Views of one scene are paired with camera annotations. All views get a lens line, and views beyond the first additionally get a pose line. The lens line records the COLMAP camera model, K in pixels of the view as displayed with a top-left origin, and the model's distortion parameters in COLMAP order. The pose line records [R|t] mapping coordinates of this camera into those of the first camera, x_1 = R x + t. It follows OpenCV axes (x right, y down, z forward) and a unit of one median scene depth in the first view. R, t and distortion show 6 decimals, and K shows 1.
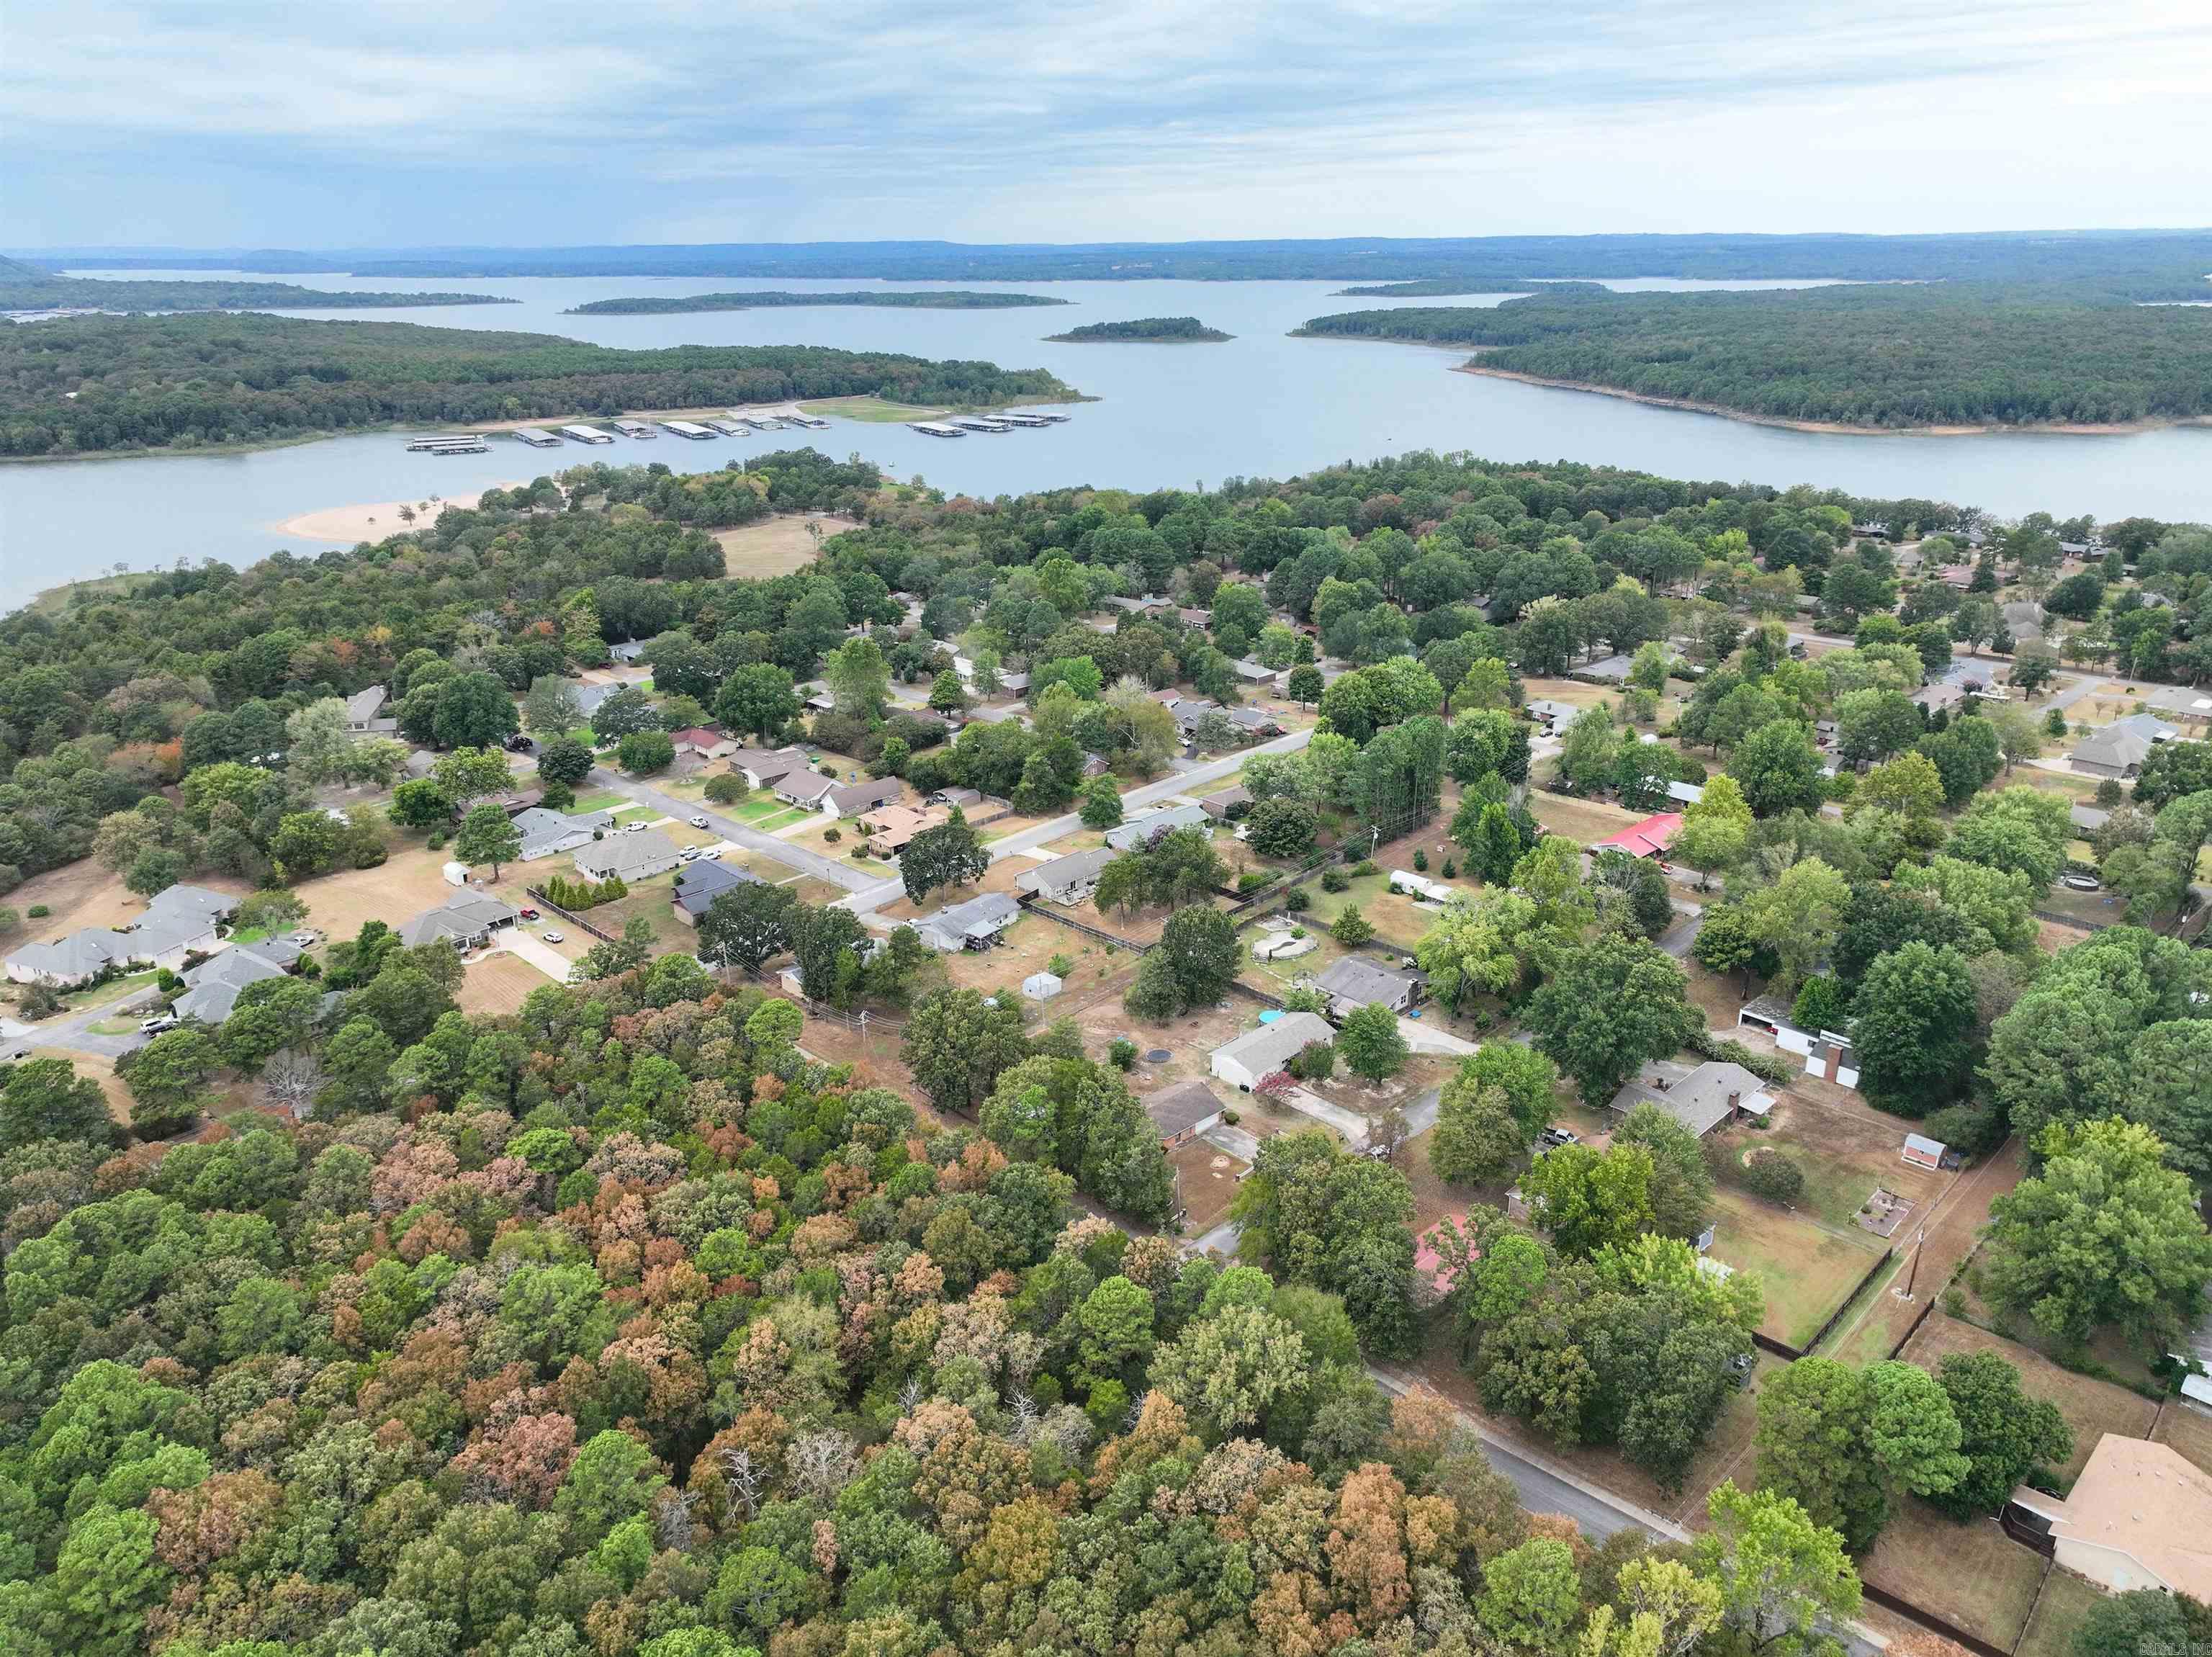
lens RADIAL K [[1558.1, 0, 1103.6], [0, 1558.1, 824.1], [0, 0, 1]] dist [-0.001208, 0.015404]
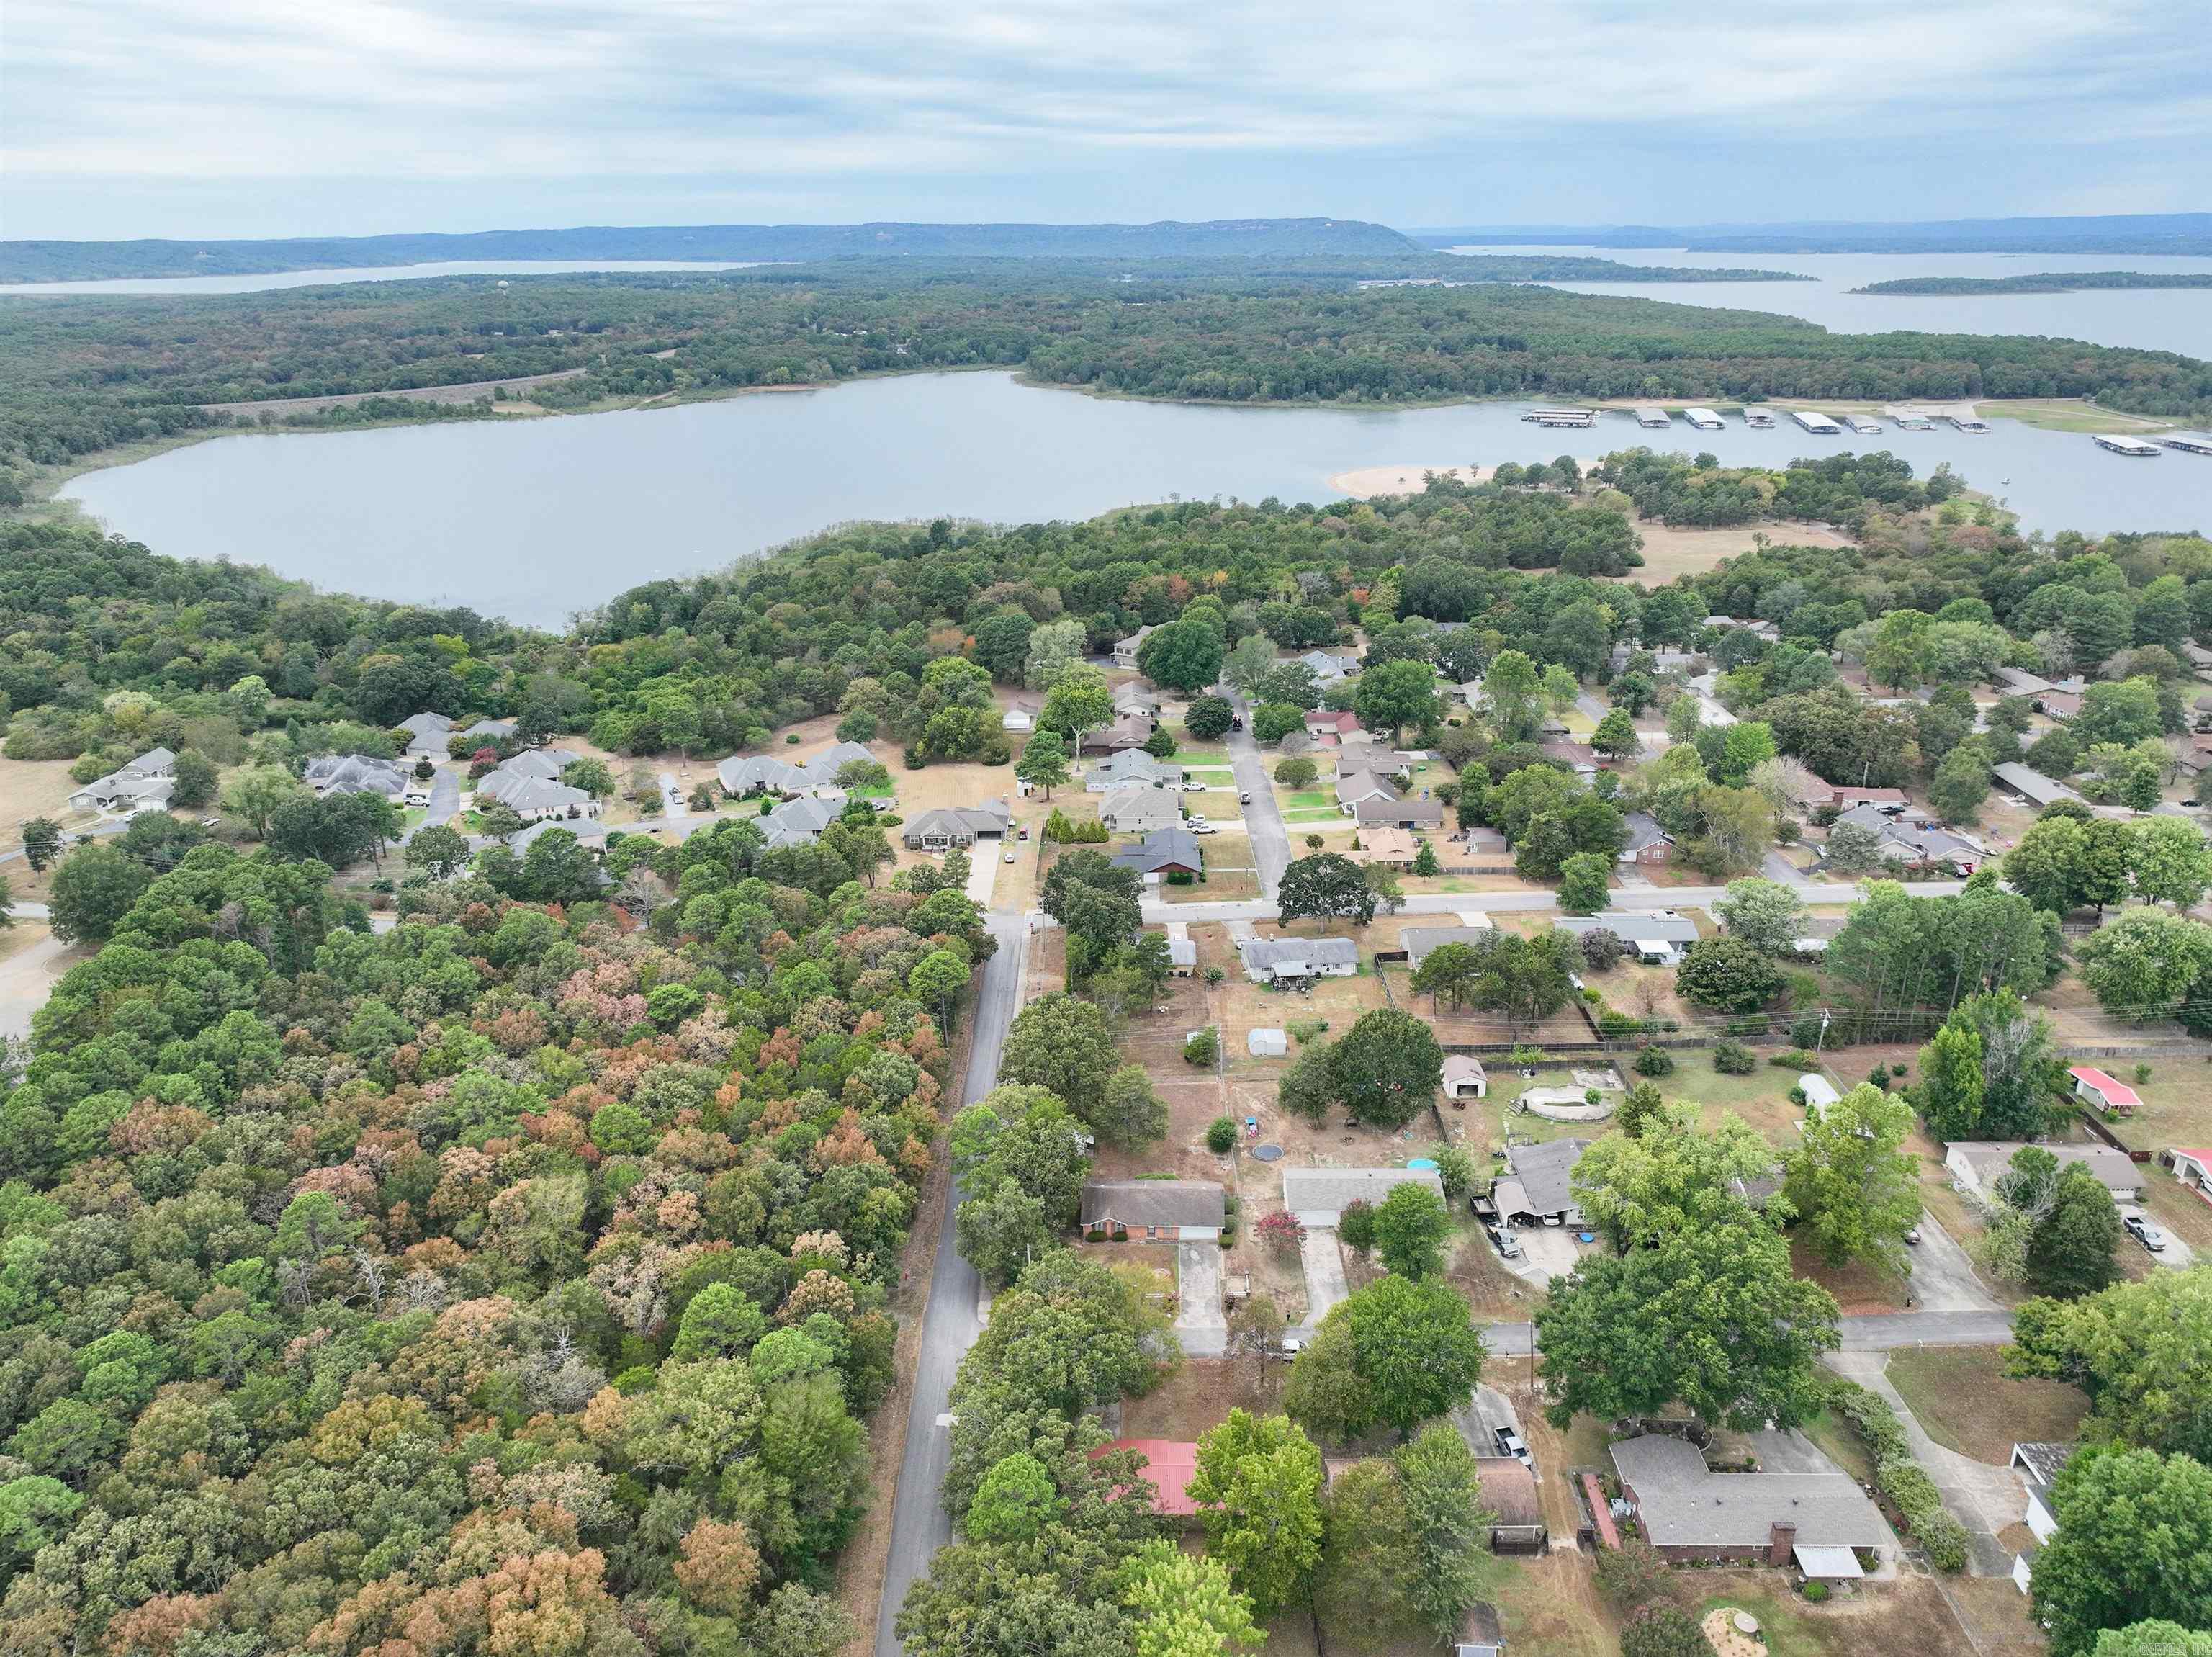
lens RADIAL K [[1558.1, 0, 1103.6], [0, 1558.1, 824.1], [0, 0, 1]] dist [-0.001208, 0.015404]
pose [[0.712027, 0.250110, -0.656096, 0.303823], [-0.241076, 0.964687, 0.106122, -0.061599], [0.659469, 0.082607, 0.747179, 0.160898]]
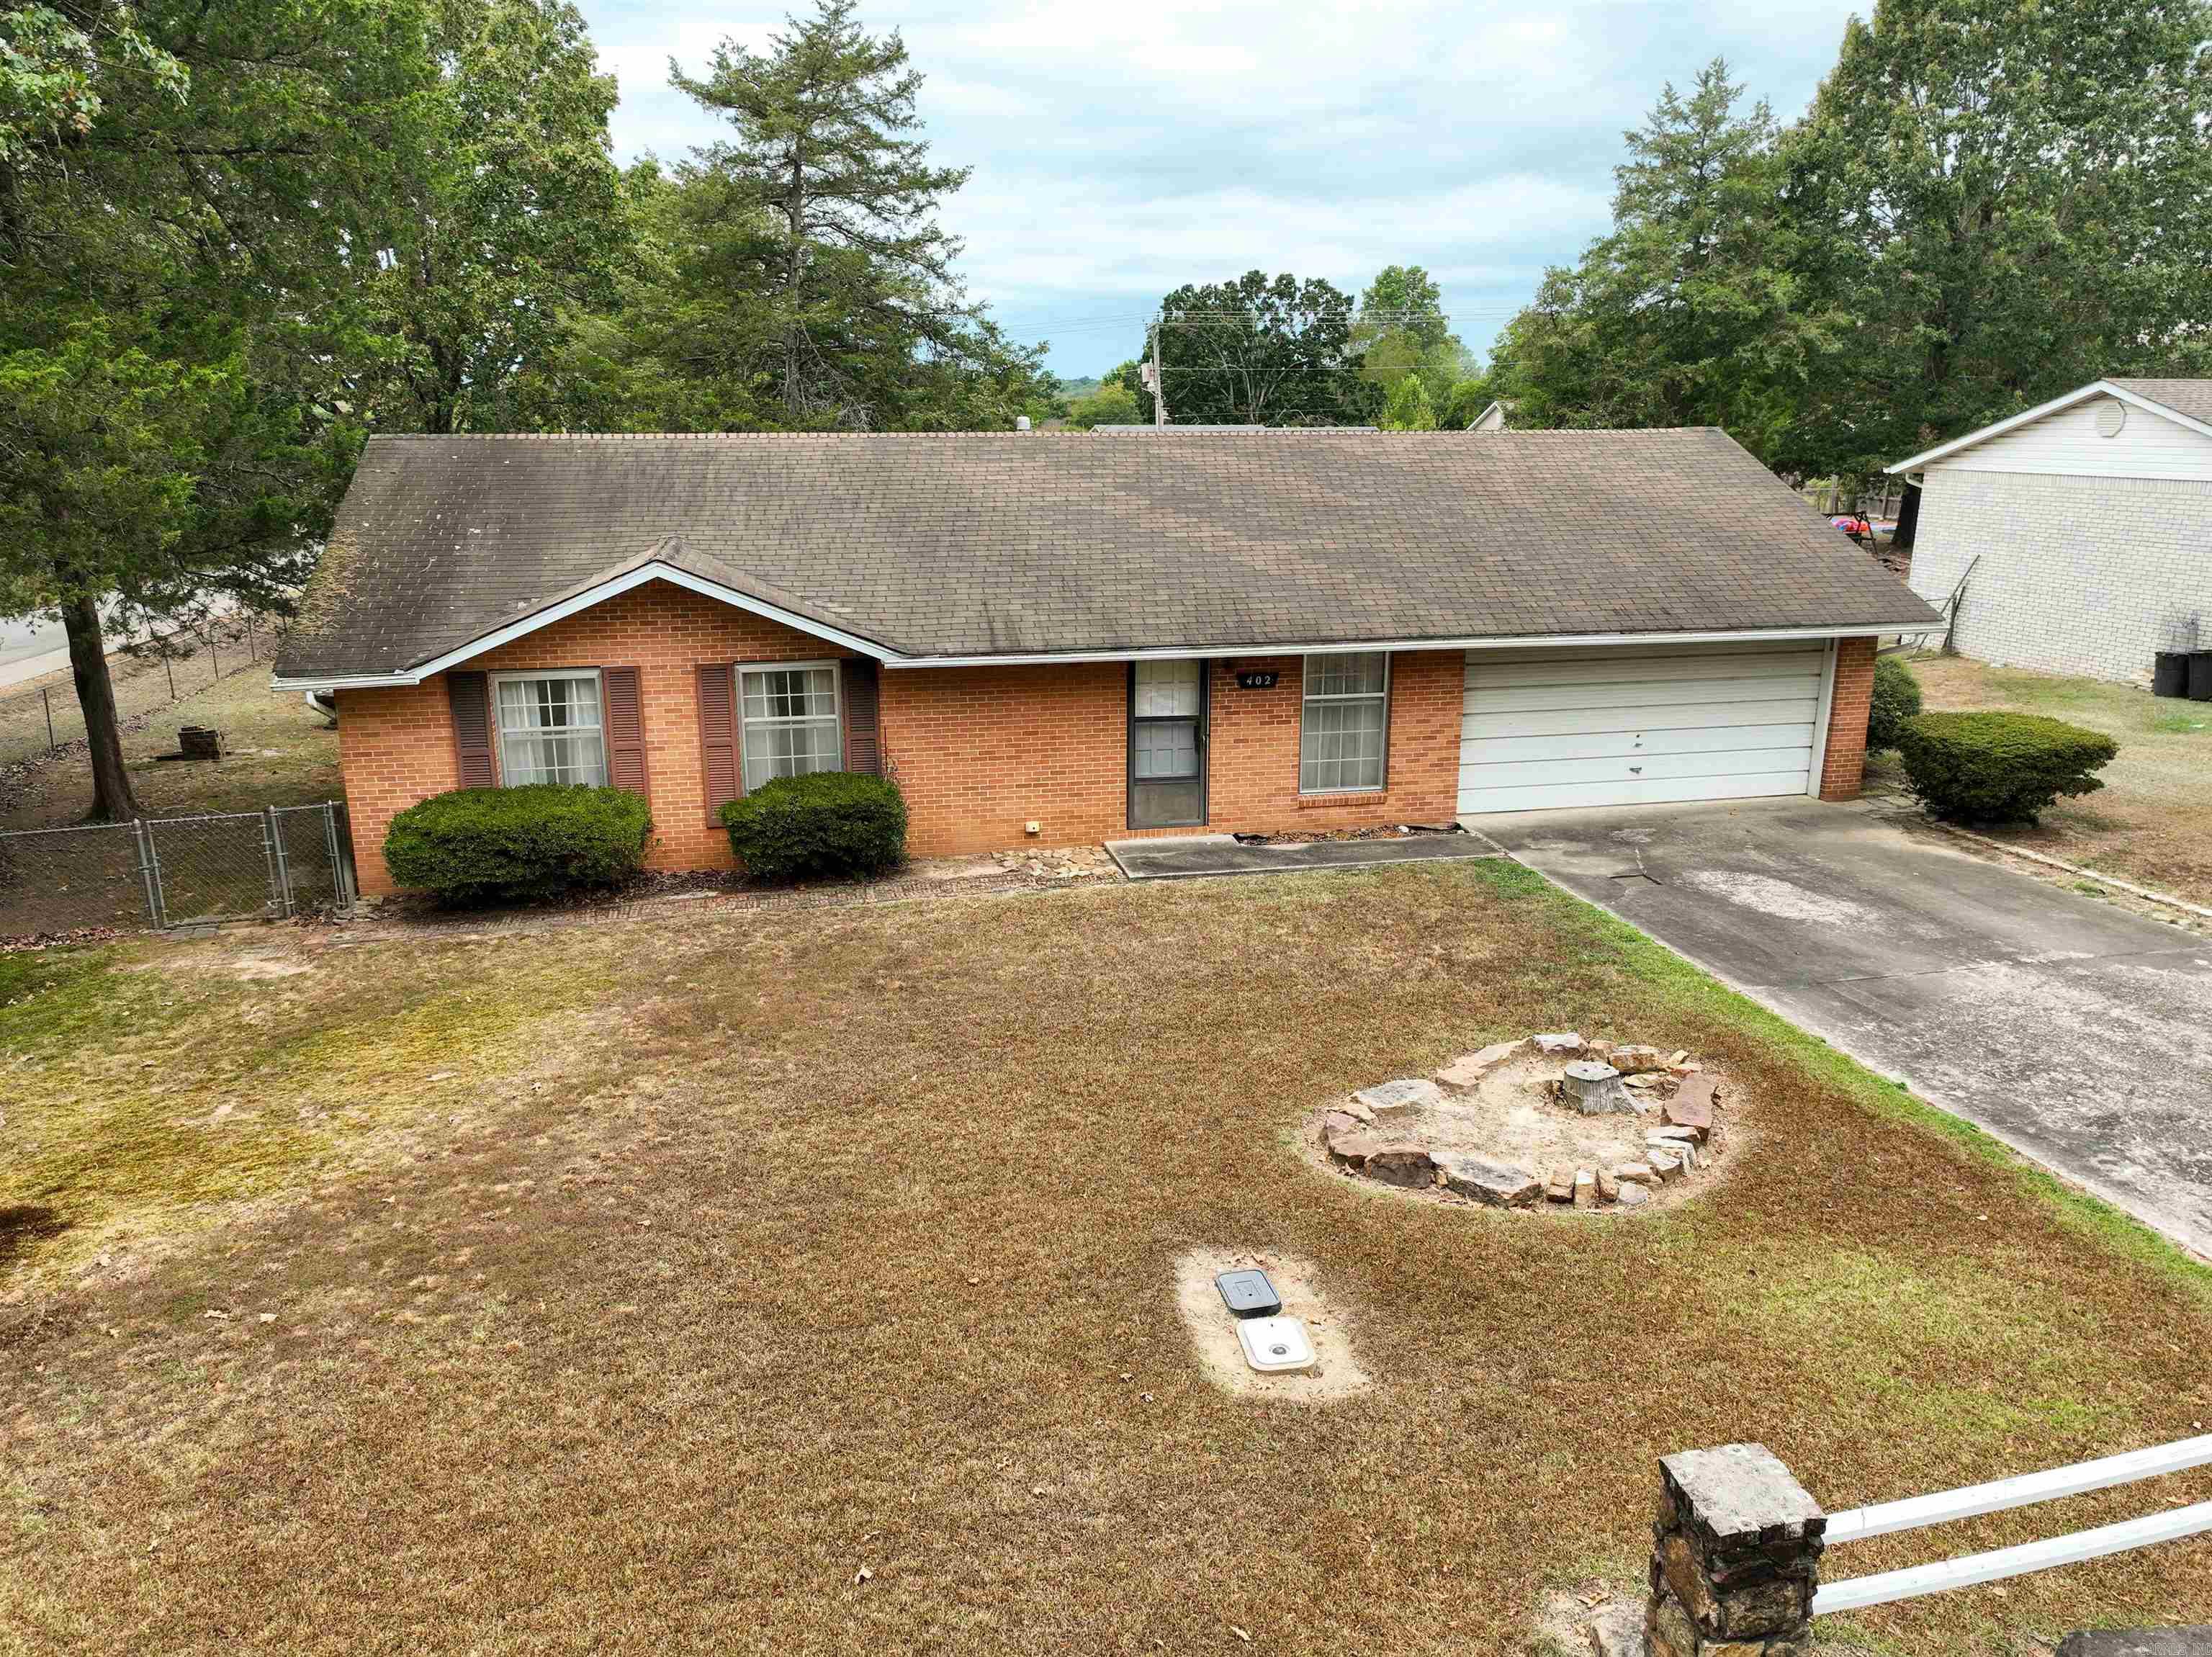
lens RADIAL K [[1558.1, 0, 1103.6], [0, 1558.1, 824.1], [0, 0, 1]] dist [-0.001208, 0.015404]
pose [[0.860290, 0.134606, -0.491714, 0.046071], [-0.177967, 0.983130, -0.042237, 0.113795], [0.477734, 0.123845, 0.869732, 0.507738]]
